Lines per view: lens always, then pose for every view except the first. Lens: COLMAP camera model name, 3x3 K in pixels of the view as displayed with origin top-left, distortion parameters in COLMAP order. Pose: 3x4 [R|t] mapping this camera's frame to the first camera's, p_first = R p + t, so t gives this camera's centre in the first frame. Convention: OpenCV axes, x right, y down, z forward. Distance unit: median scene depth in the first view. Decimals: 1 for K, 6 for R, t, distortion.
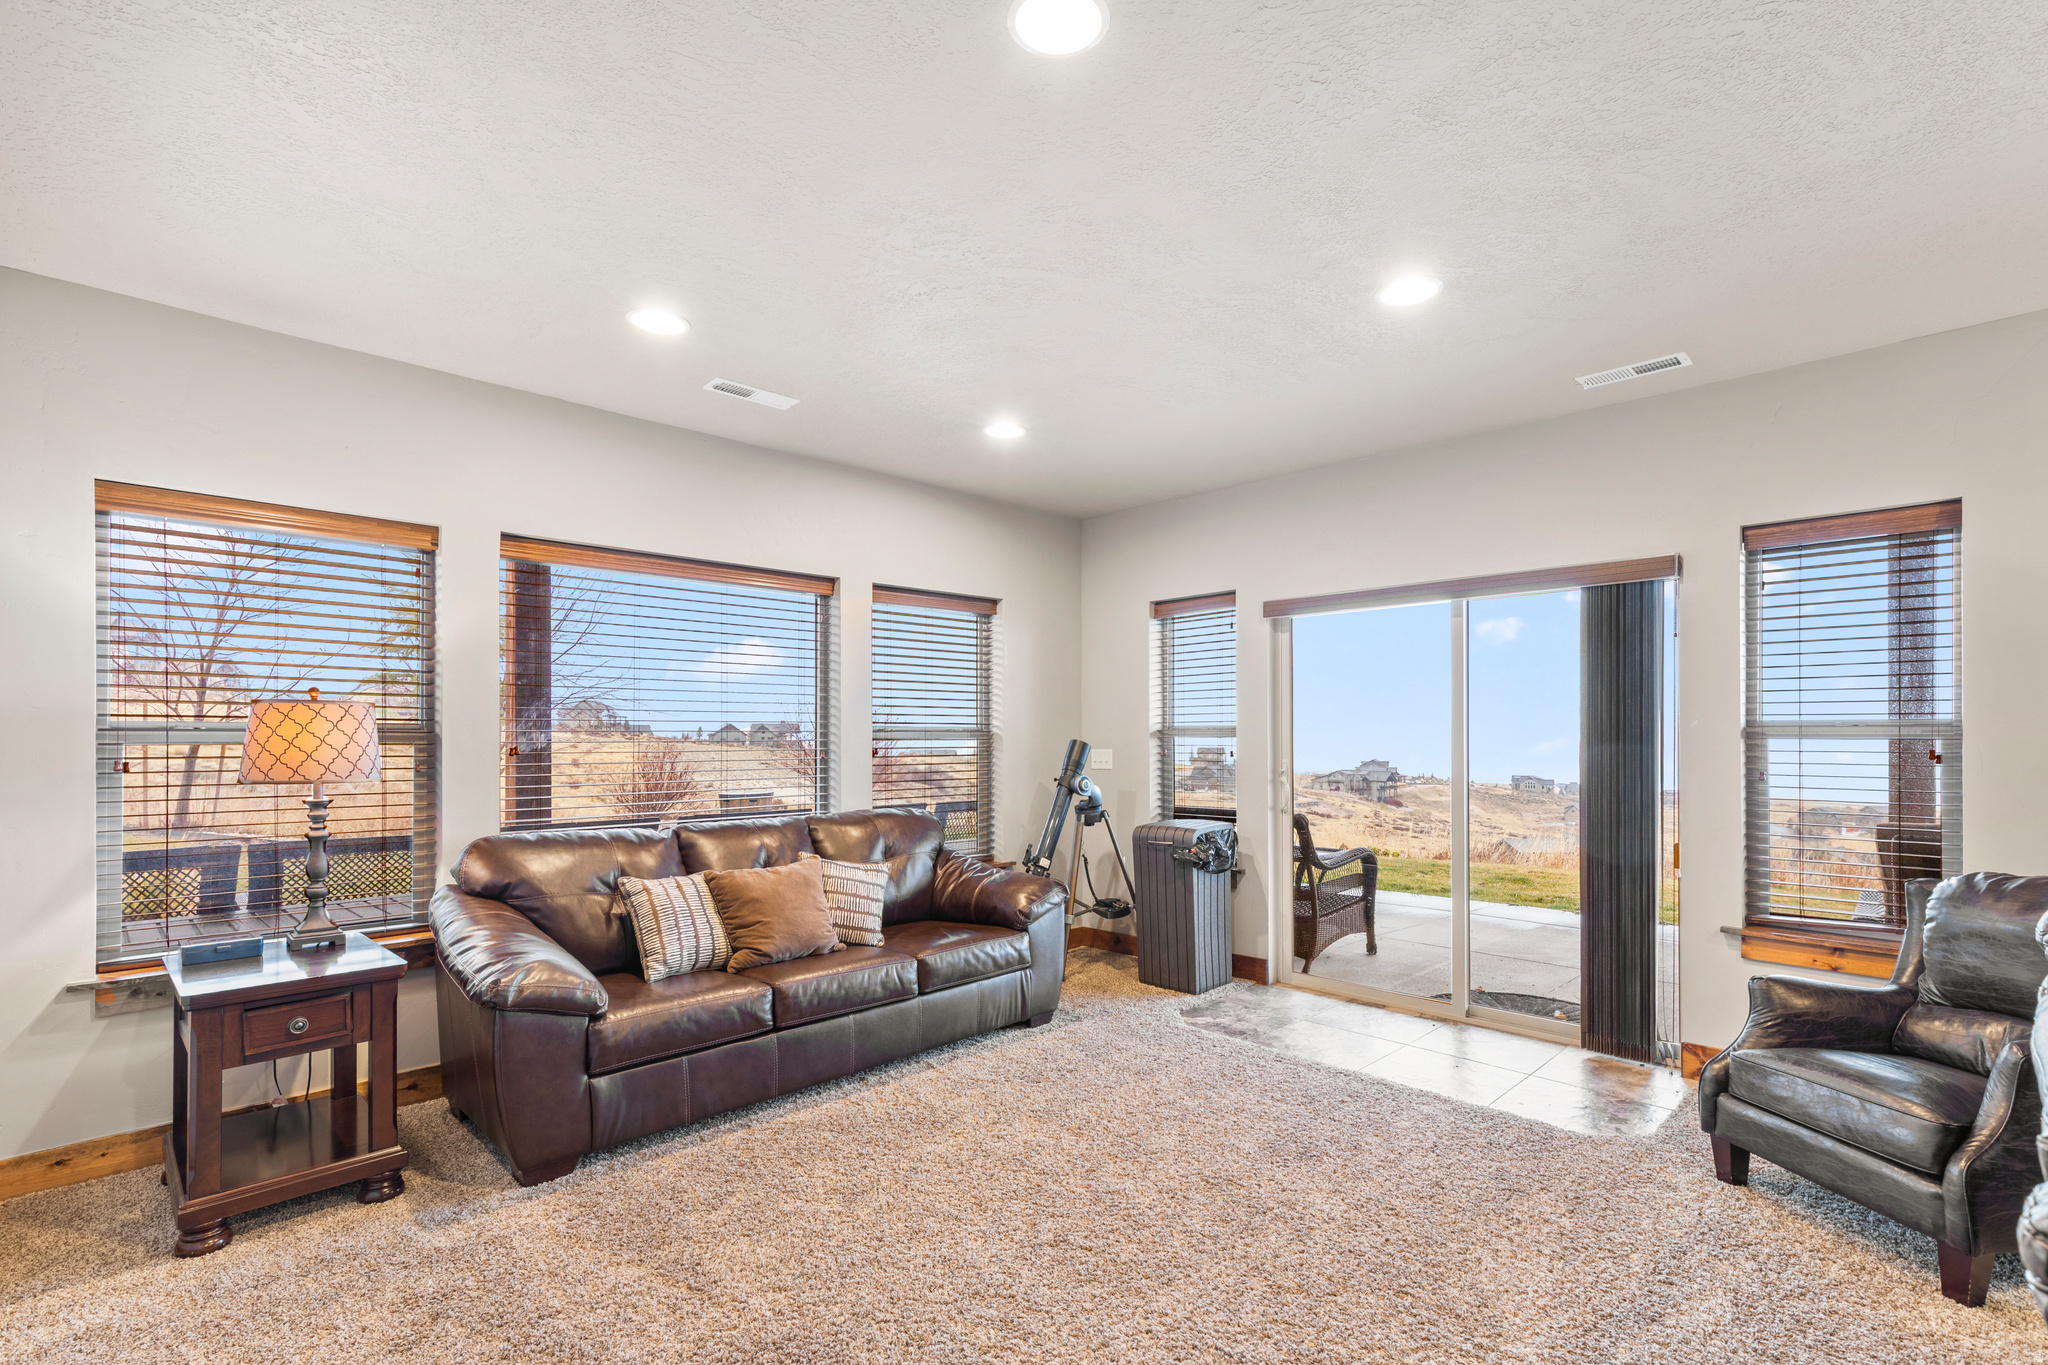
lens RADIAL K [[946.9, 0, 1034.7], [0, 946.9, 729.9], [0, 0, 1]] dist [0.011361, -0.000665]
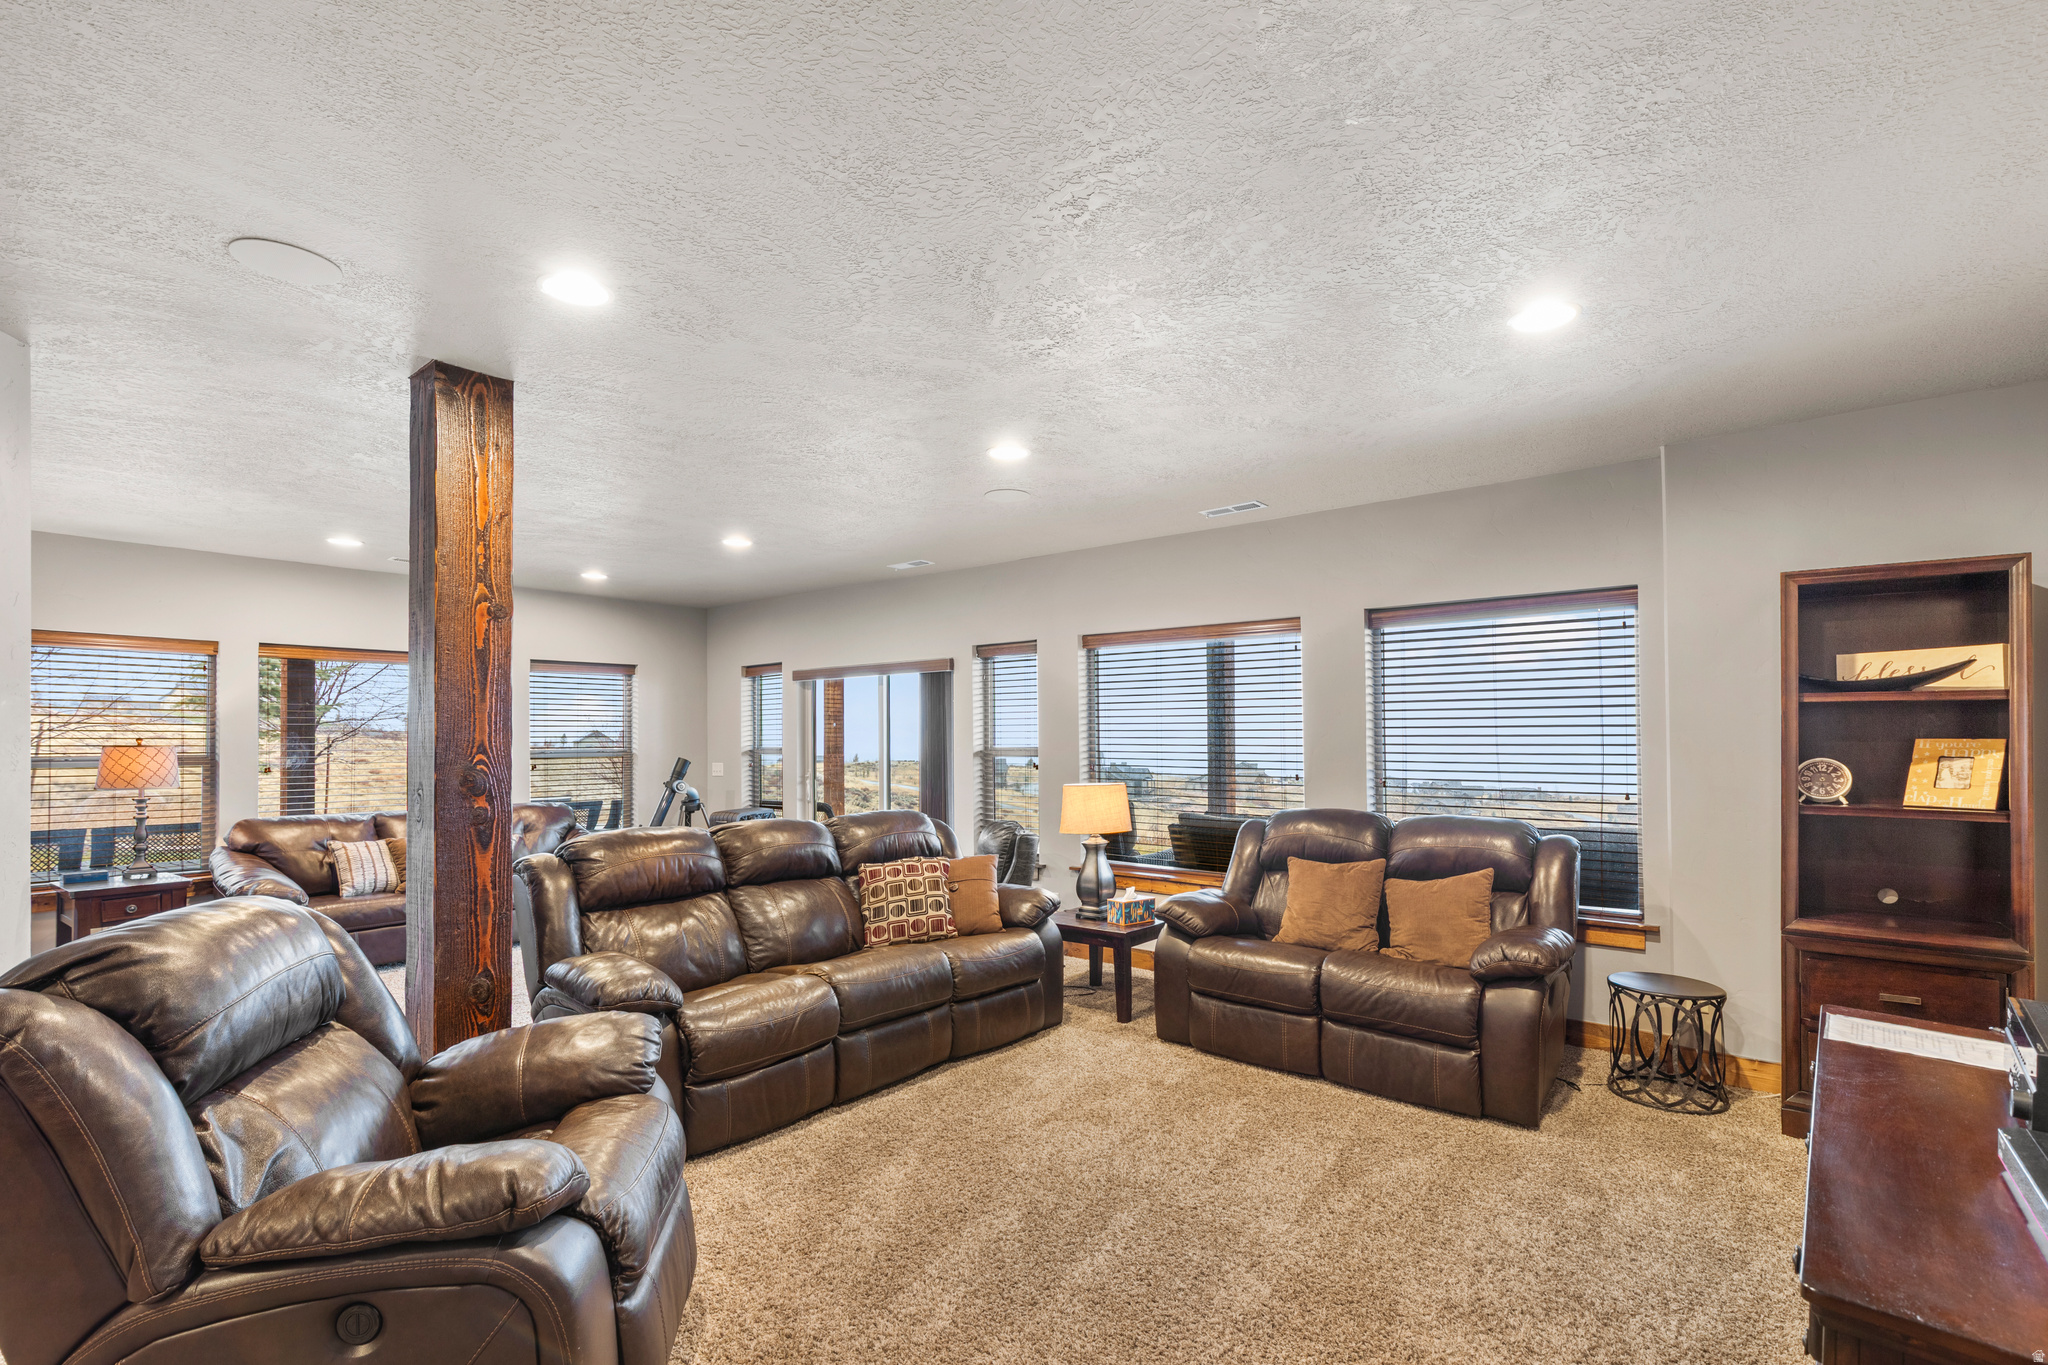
lens RADIAL K [[946.9, 0, 1034.7], [0, 946.9, 729.9], [0, 0, 1]] dist [0.011361, -0.000665]
pose [[0.993485, -0.003505, 0.113907, 0.650338], [0.004002, 0.999983, -0.004129, -0.038512], [-0.113891, 0.004558, 0.993483, -0.892161]]
